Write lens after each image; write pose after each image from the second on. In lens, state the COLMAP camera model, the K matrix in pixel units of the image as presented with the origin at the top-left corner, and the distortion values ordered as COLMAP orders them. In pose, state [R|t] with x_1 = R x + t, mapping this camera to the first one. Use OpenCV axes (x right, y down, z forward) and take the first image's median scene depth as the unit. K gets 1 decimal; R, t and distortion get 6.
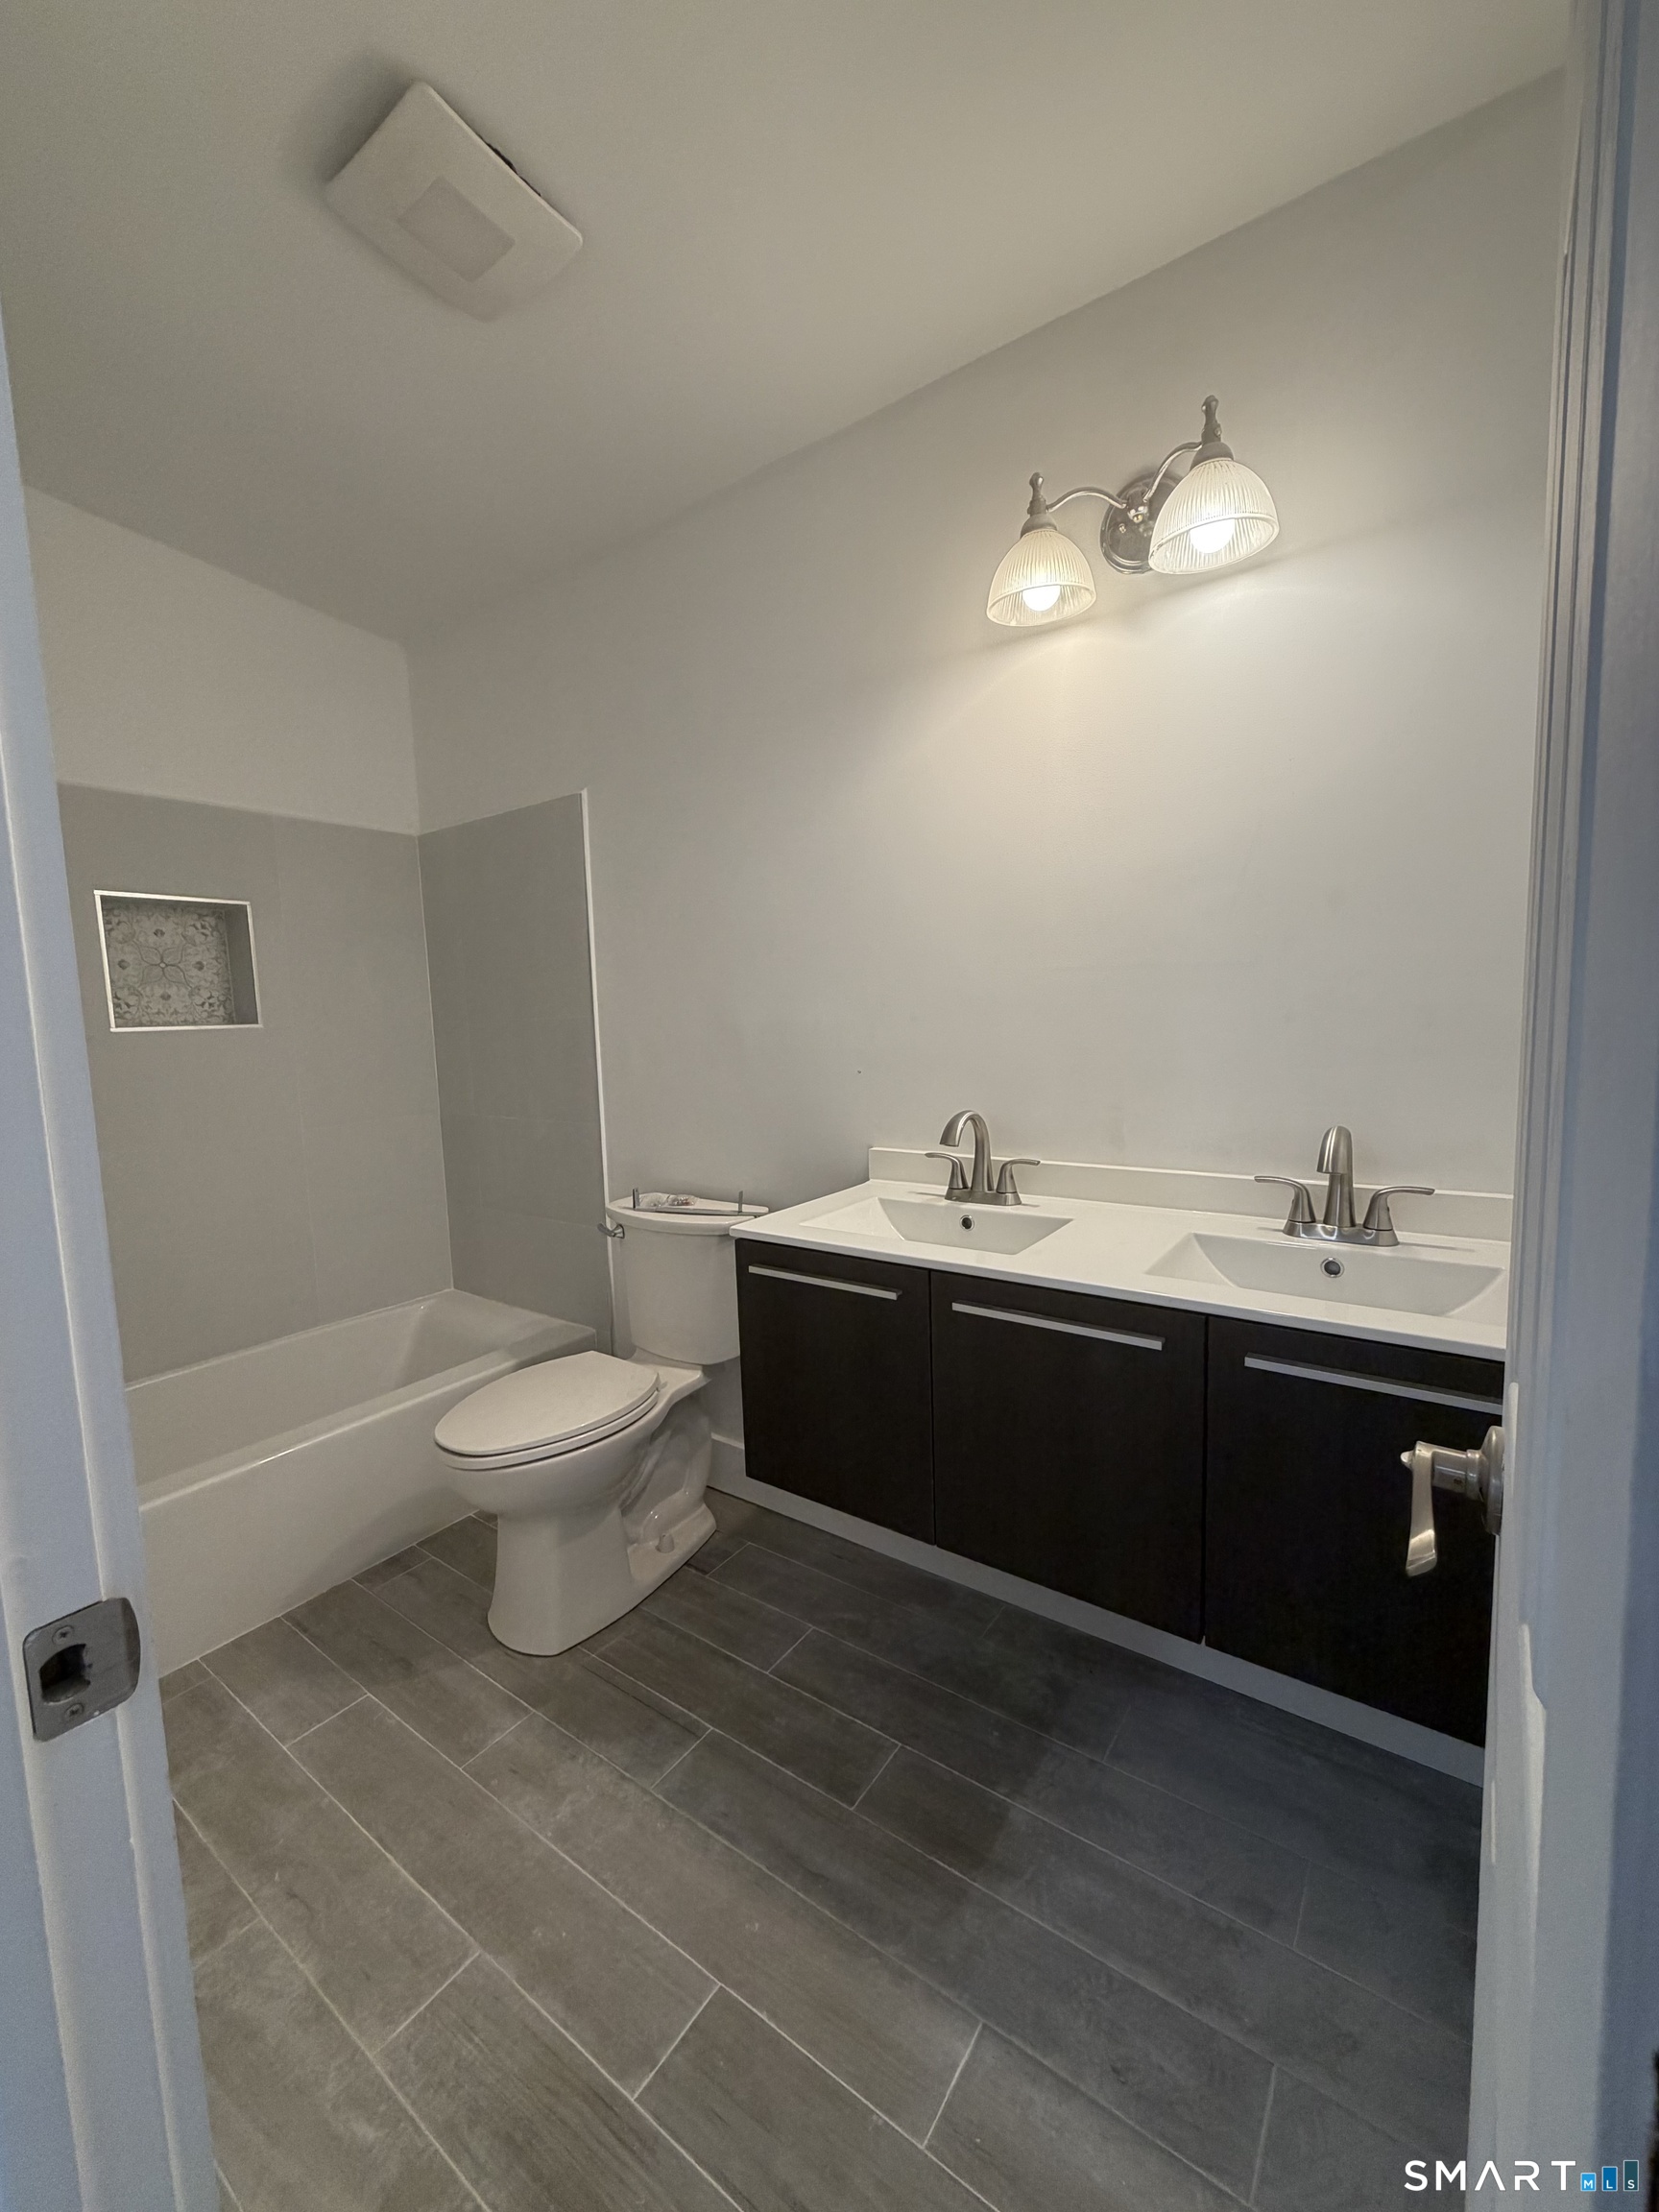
lens RADIAL K [[880.7, 0, 825.7], [0, 880.7, 1104.9], [0, 0, 1]] dist [-0.000080, -0.000321]
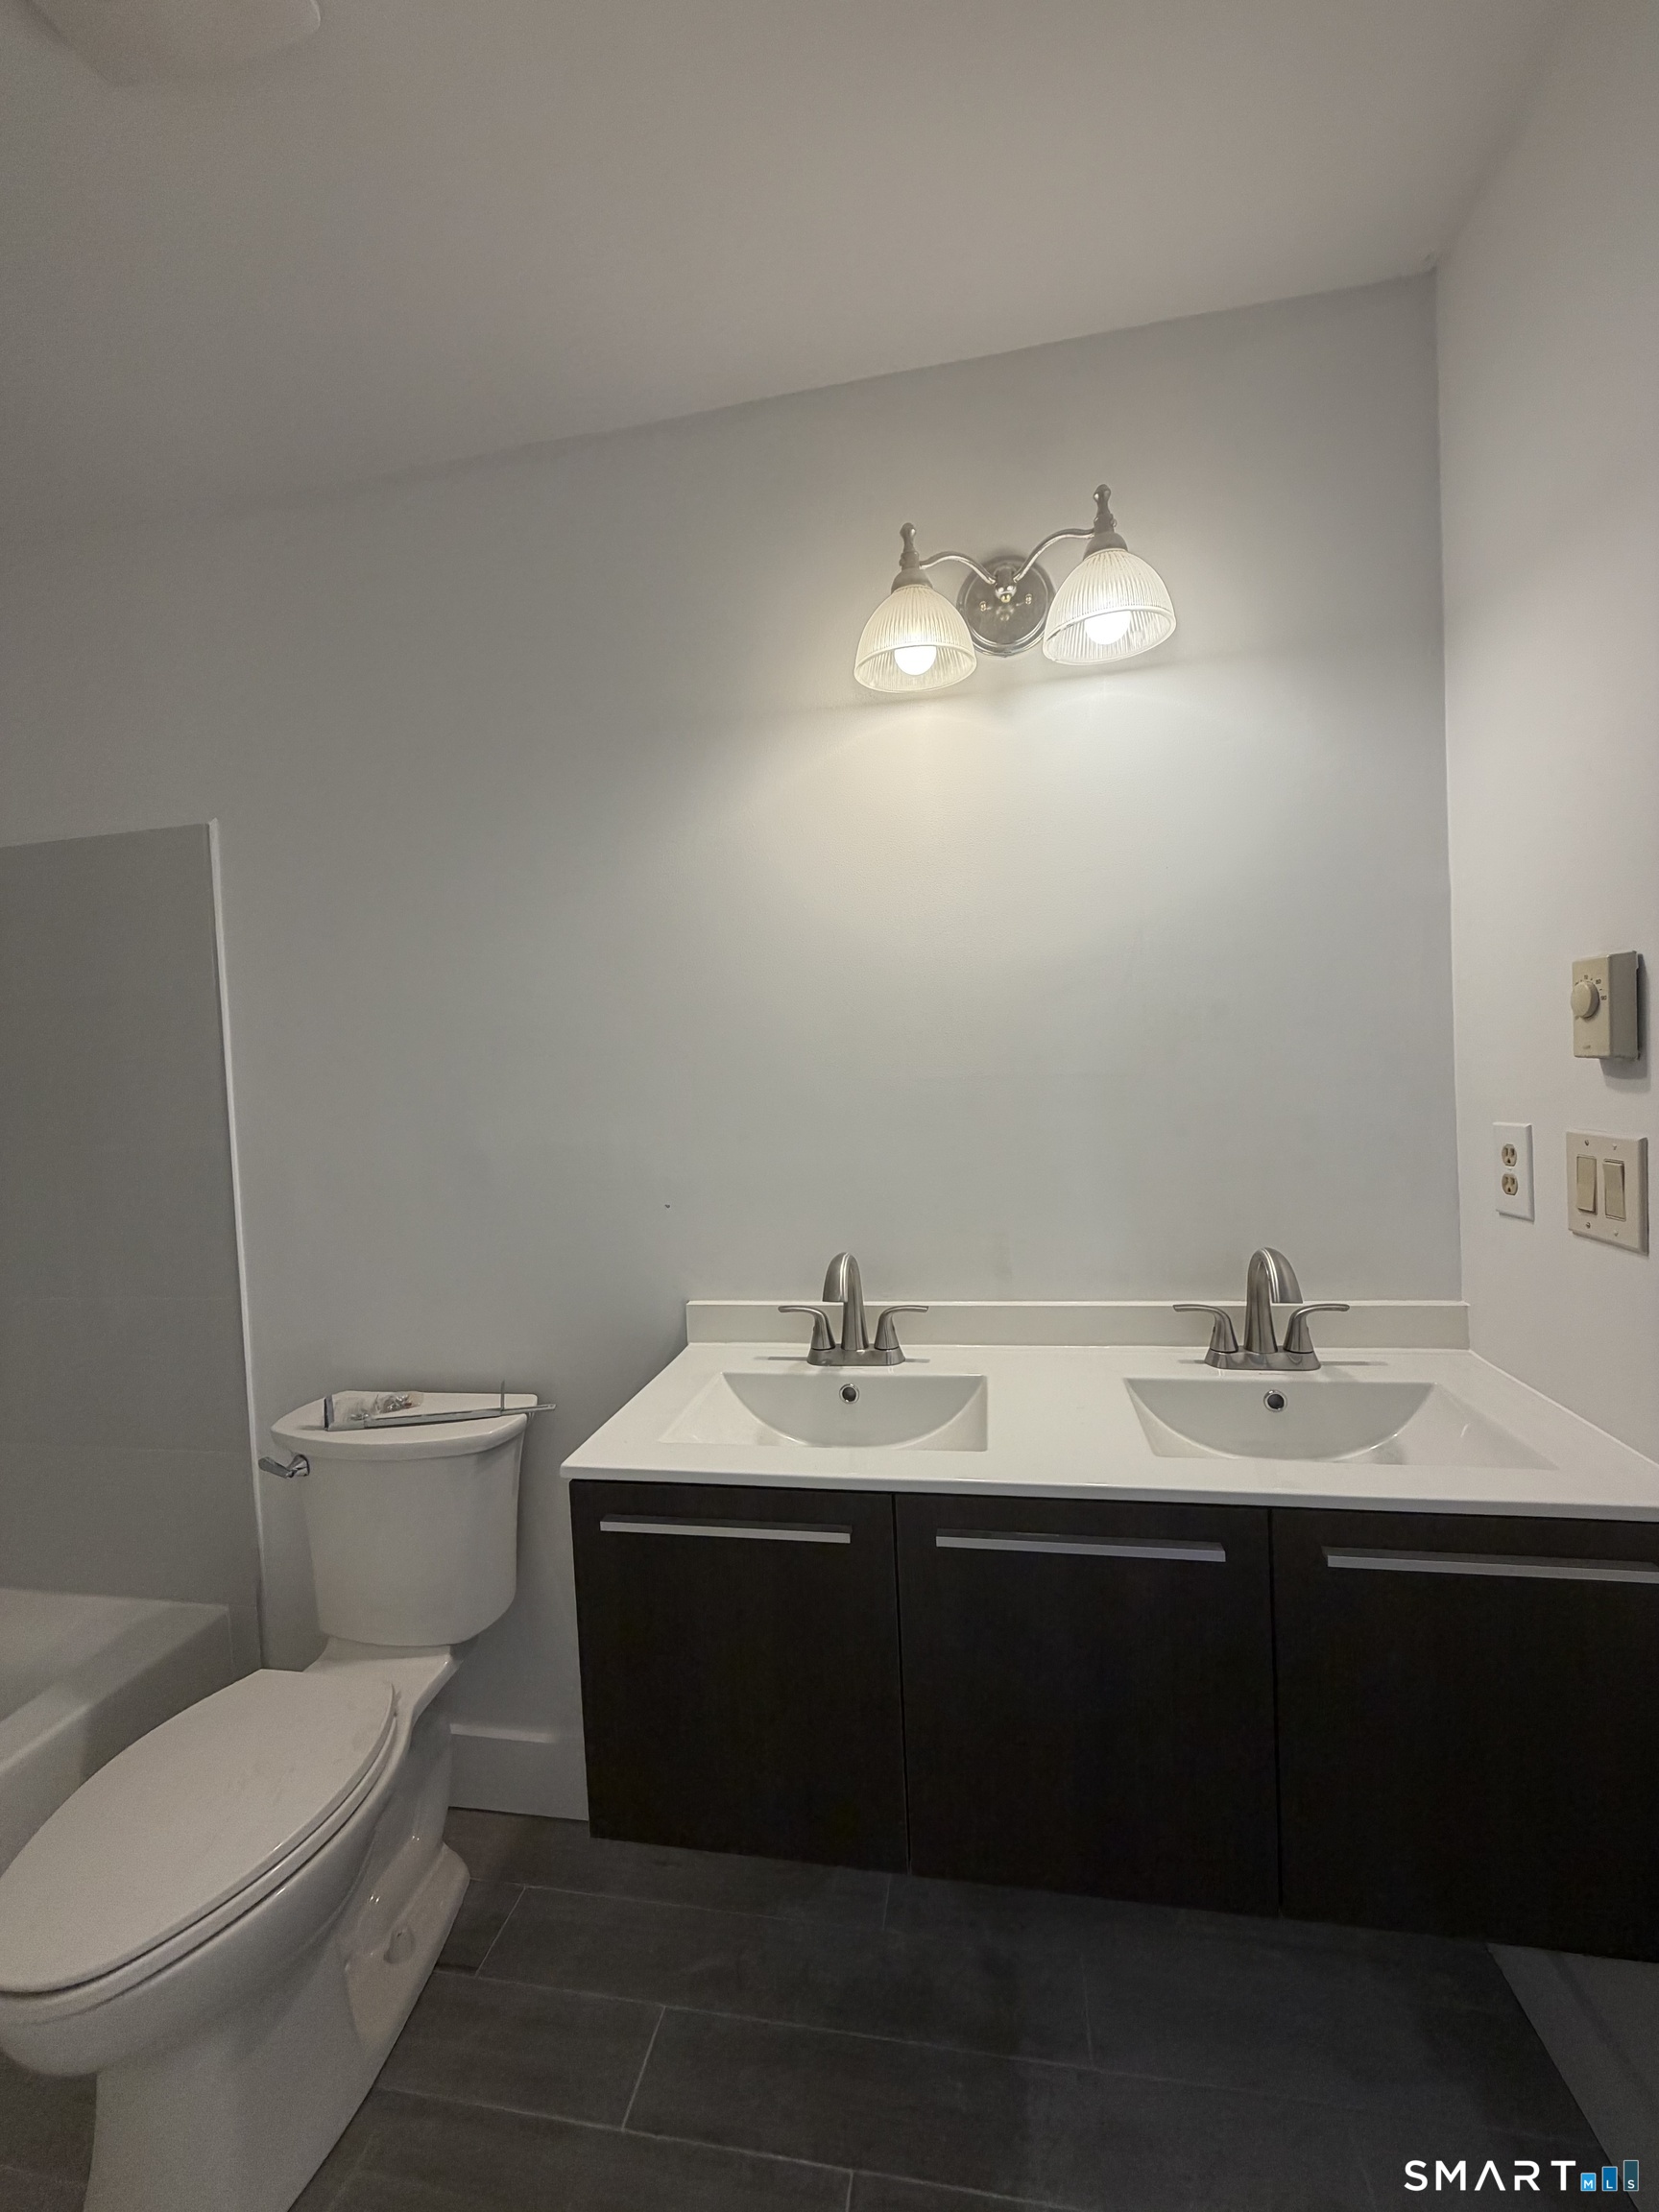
lens RADIAL K [[880.7, 0, 832.5], [0, 880.7, 1104.2], [0, 0, 1]] dist [-0.000080, -0.000321]
pose [[0.903704, -0.024784, 0.427440, -0.192642], [0.063195, 0.995110, -0.075908, -0.069870], [-0.423469, 0.095610, 0.900851, 0.261070]]
